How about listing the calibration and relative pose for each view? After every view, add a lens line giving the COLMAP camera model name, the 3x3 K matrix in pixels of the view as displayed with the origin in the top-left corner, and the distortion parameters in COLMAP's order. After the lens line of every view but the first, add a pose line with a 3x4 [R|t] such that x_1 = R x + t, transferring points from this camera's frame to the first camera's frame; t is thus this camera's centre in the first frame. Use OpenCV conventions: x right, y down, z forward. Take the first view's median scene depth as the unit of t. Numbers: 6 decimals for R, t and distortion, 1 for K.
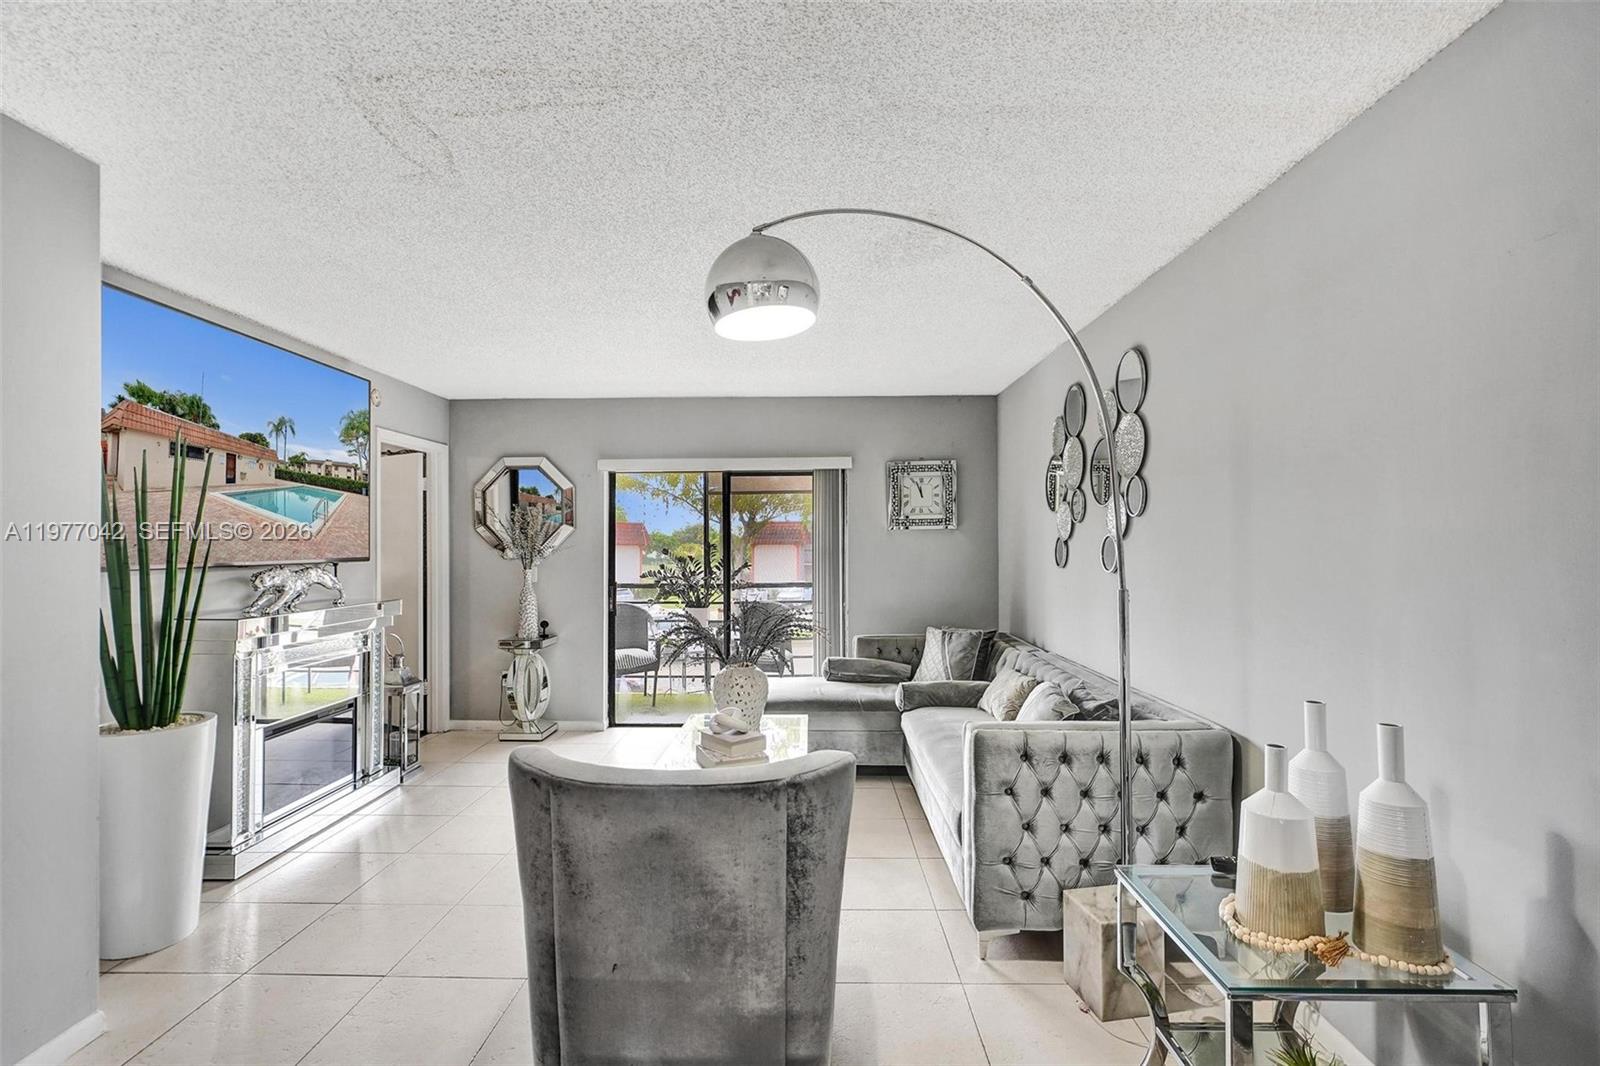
lens RADIAL K [[726.8, 0, 809.1], [0, 726.8, 541.1], [0, 0, 1]] dist [0.000241, -0.000012]
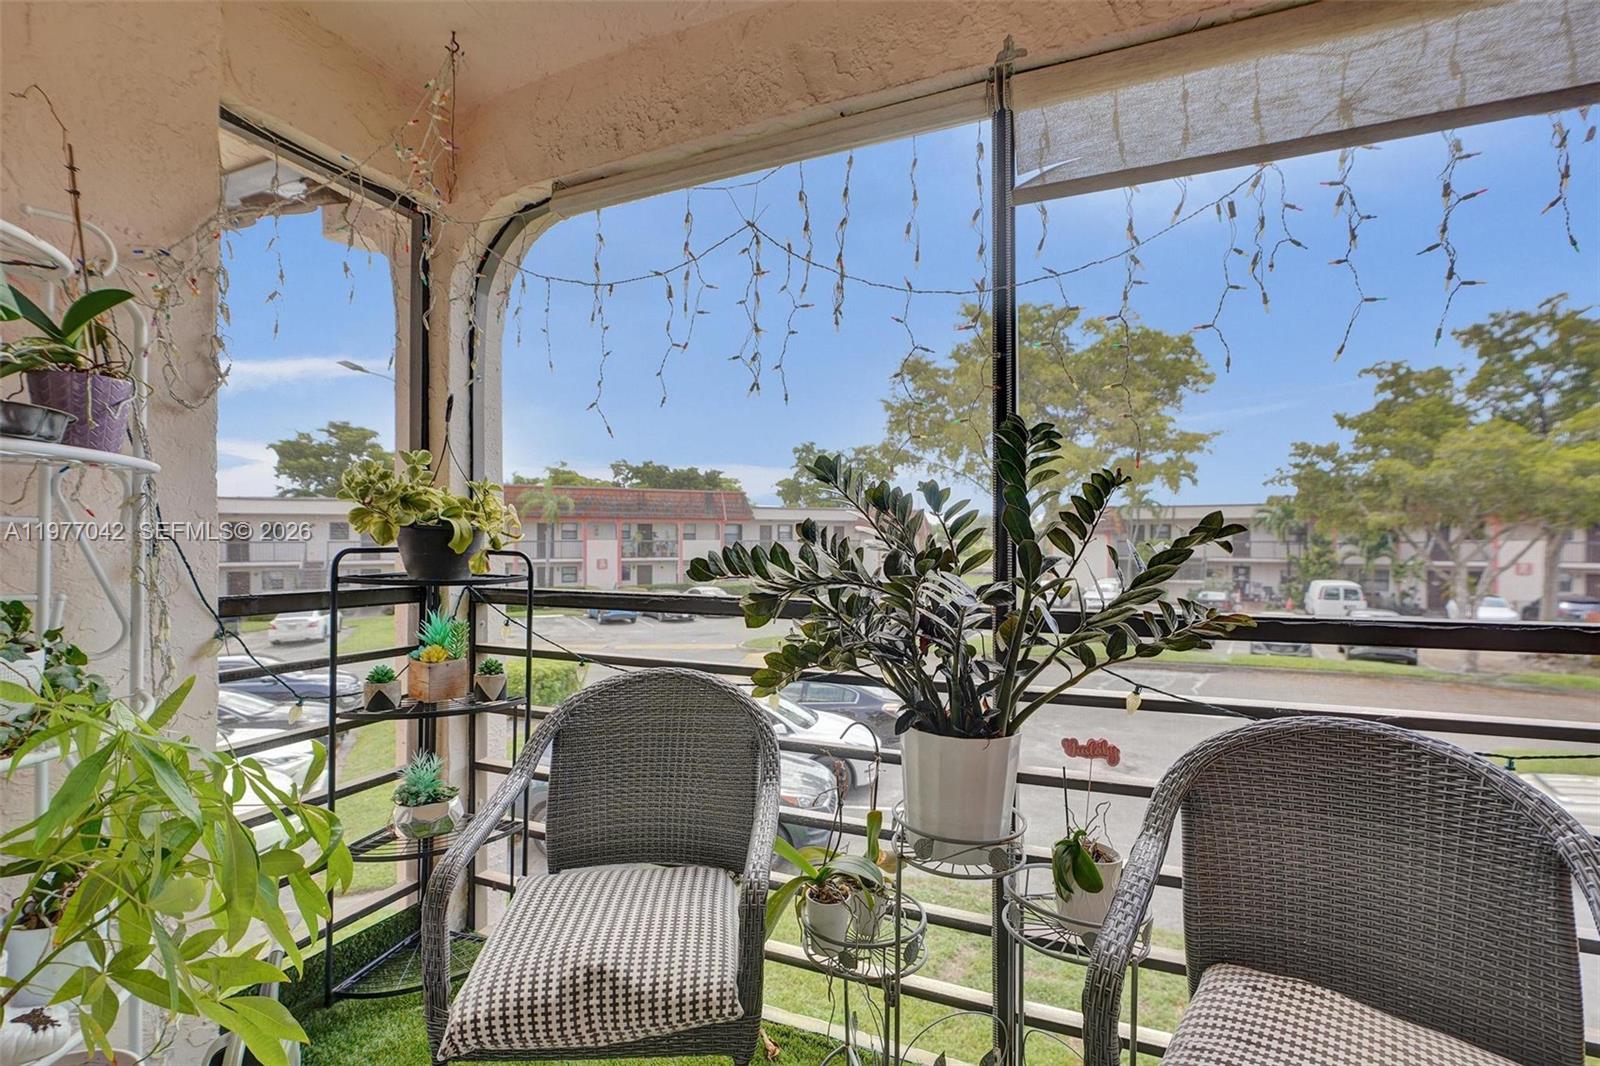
lens RADIAL K [[726.8, 0, 809.1], [0, 726.8, 541.1], [0, 0, 1]] dist [0.000241, -0.000012]
pose [[0.924664, 0.003197, -0.380770, -0.137295], [-0.000891, 0.999980, 0.006231, 0.044135], [0.380782, -0.005422, 0.924649, 0.942281]]
